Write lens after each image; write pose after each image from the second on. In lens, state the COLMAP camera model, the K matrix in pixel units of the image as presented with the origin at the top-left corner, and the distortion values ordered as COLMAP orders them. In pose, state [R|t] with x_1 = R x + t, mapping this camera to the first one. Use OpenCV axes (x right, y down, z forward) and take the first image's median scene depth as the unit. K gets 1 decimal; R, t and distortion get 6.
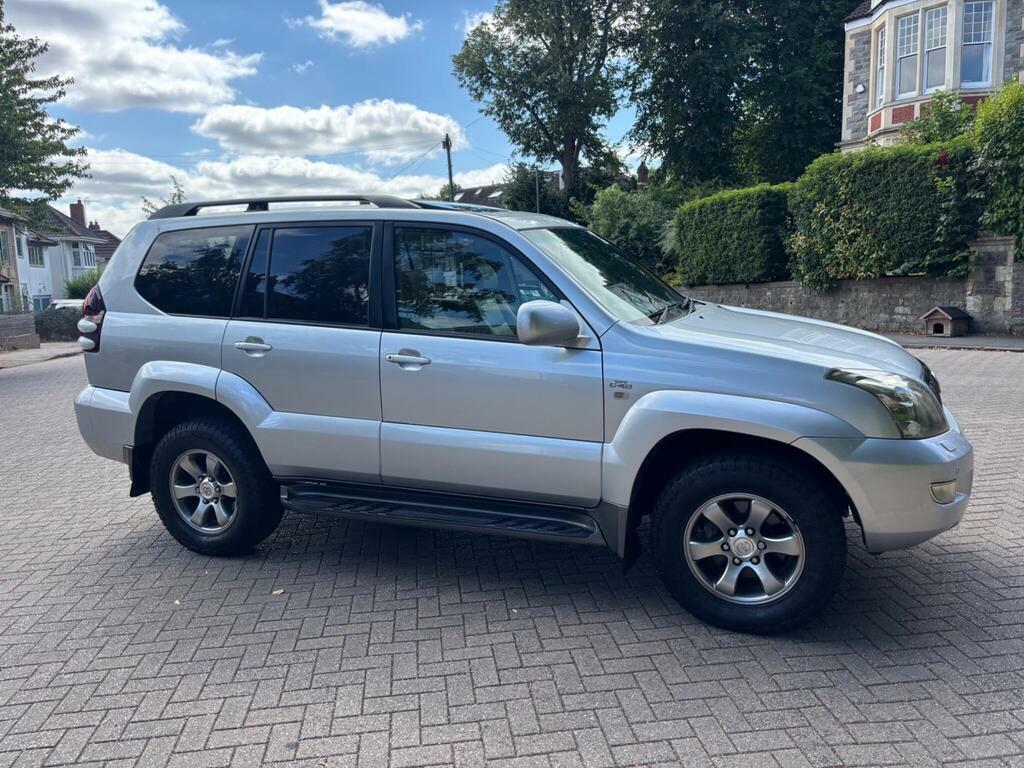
lens RADIAL K [[739.0, 0, 510.3], [0, 739.0, 390.2], [0, 0, 1]] dist [0.045806, -0.042188]
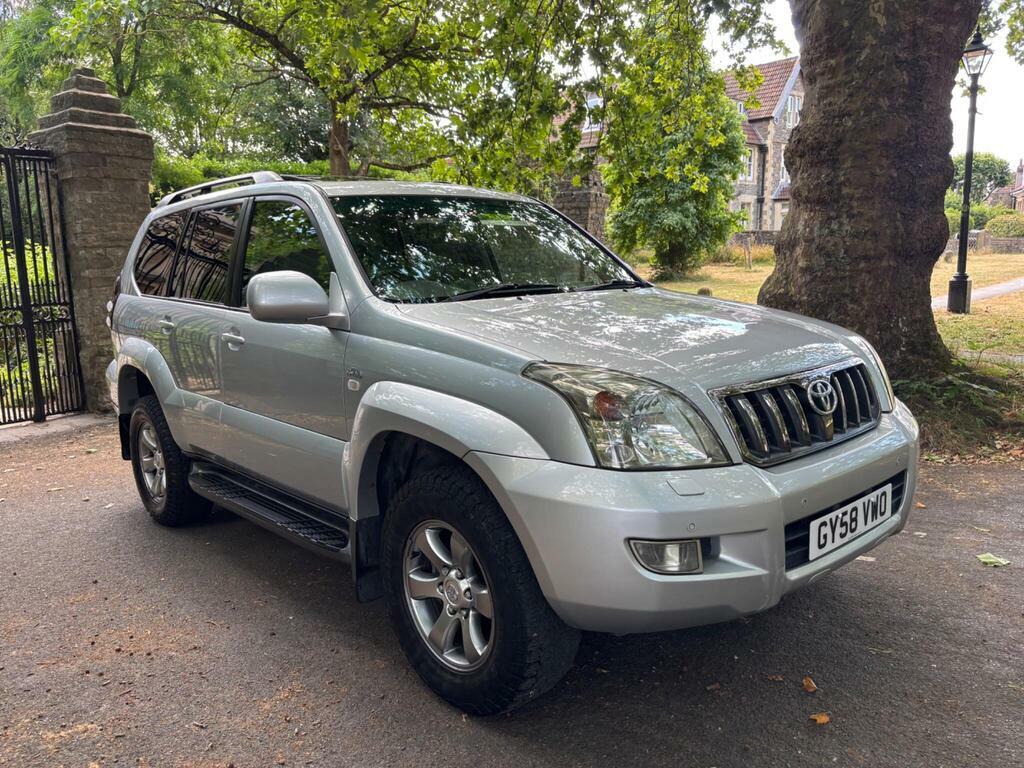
lens RADIAL K [[740.2, 0, 515.3], [0, 740.2, 393.2], [0, 0, 1]] dist [0.046035, -0.044439]
pose [[0.904446, 0.061321, -0.422158, 0.100863], [-0.065218, 0.997857, 0.005220, -0.000105], [0.421574, 0.022811, 0.906507, 0.048372]]
